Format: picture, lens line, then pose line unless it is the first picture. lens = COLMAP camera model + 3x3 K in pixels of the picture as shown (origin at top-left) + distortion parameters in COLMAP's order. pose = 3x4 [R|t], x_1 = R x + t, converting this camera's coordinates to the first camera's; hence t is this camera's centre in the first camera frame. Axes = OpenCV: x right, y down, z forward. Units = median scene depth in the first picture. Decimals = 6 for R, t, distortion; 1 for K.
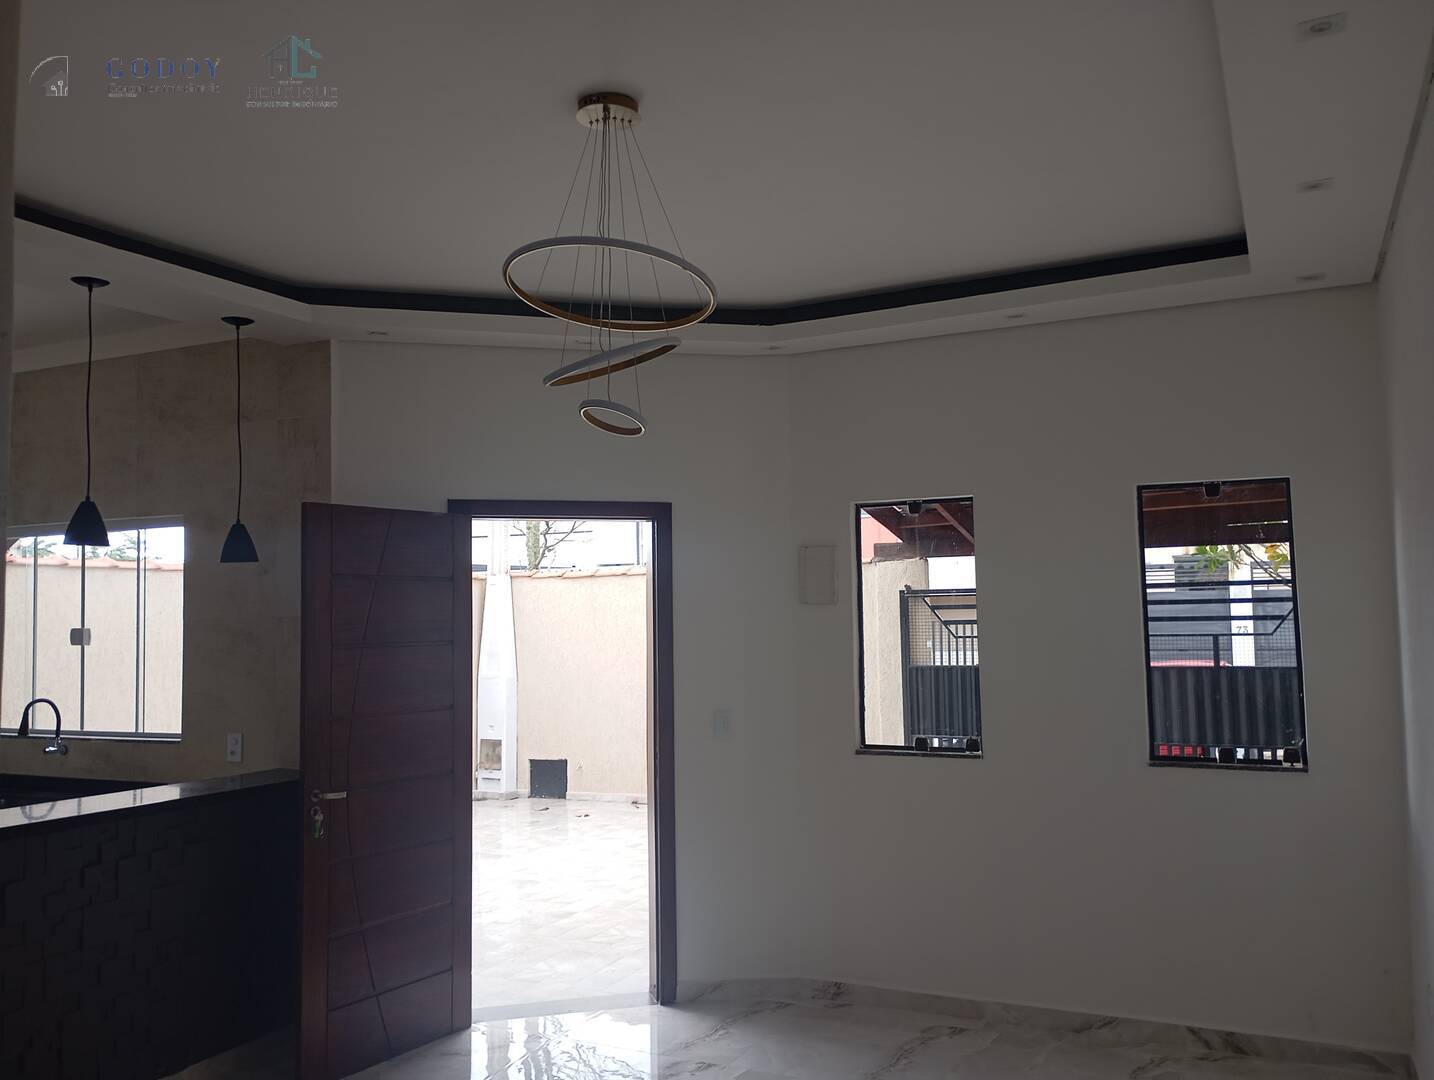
lens RADIAL K [[1184.6, 0, 717.0], [0, 1184.6, 540.0], [0, 0, 1]] dist [0.052612, -0.061938]
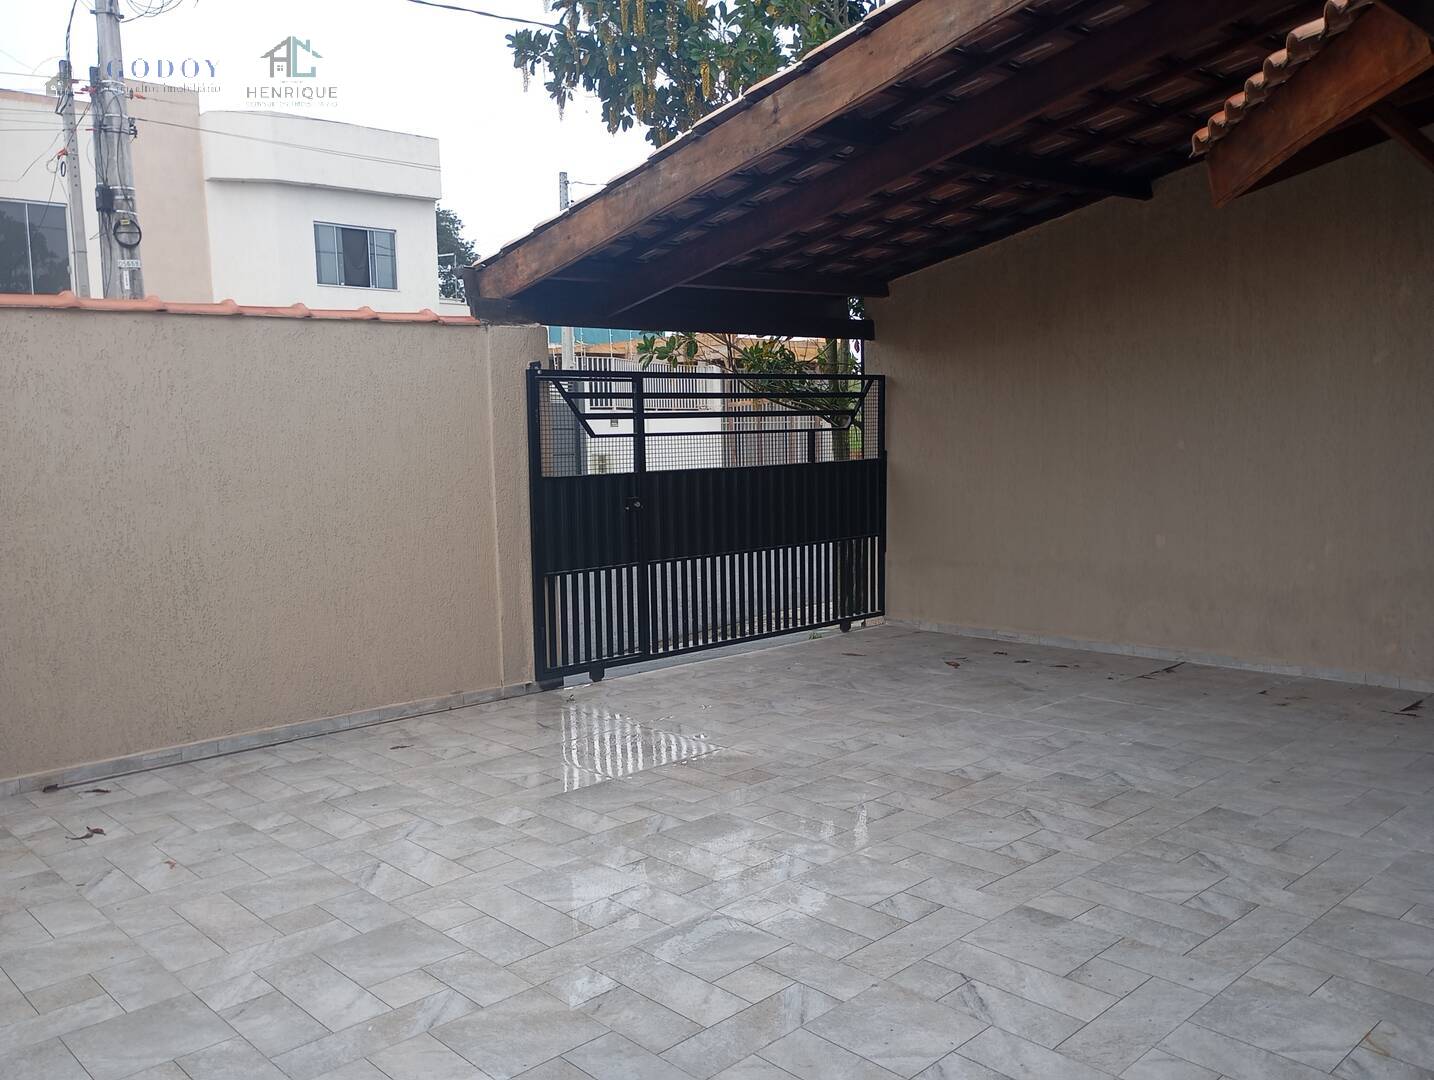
lens RADIAL K [[1184.6, 0, 717.0], [0, 1184.6, 540.0], [0, 0, 1]] dist [0.052612, -0.061938]
pose [[0.352272, -0.085620, 0.931973, -0.462011], [-0.049750, 0.992686, 0.110002, 0.060747], [-0.934574, -0.085116, 0.345436, 0.658311]]
